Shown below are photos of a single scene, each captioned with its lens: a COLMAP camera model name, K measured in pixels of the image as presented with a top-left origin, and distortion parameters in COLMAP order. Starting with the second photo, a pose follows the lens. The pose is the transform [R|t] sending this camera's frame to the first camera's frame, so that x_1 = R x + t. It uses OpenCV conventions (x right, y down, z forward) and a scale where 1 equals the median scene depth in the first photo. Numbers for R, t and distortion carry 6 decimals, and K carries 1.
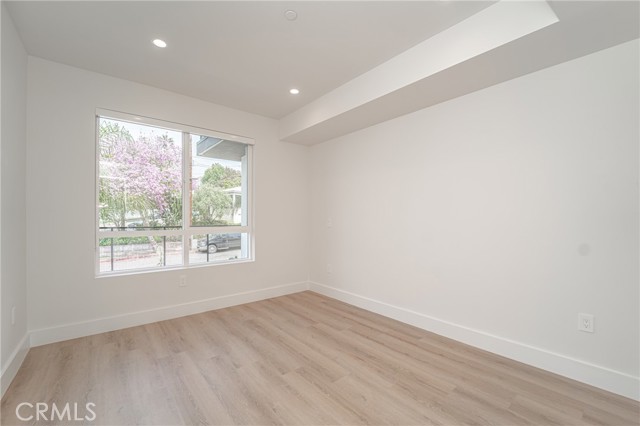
lens RADIAL K [[259.9, 0, 316.3], [0, 259.9, 214.7], [0, 0, 1]] dist [-0.019573, 0.000143]
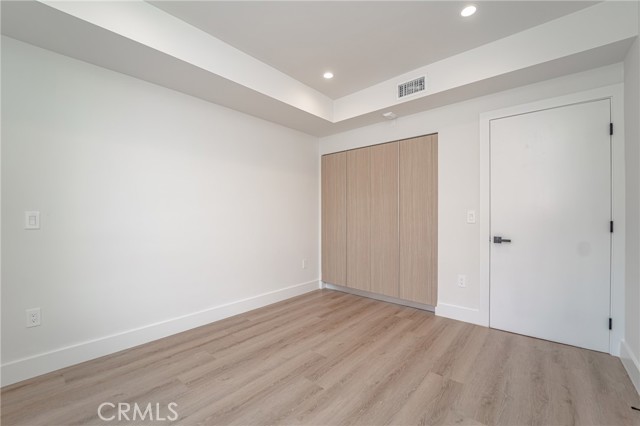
lens RADIAL K [[259.9, 0, 316.3], [0, 259.9, 214.7], [0, 0, 1]] dist [-0.019573, 0.000143]
pose [[-0.146841, -0.004035, 0.989152, -0.830151], [-0.019633, 0.999807, 0.001163, 0.012590], [-0.988965, -0.019249, -0.146892, 0.959515]]
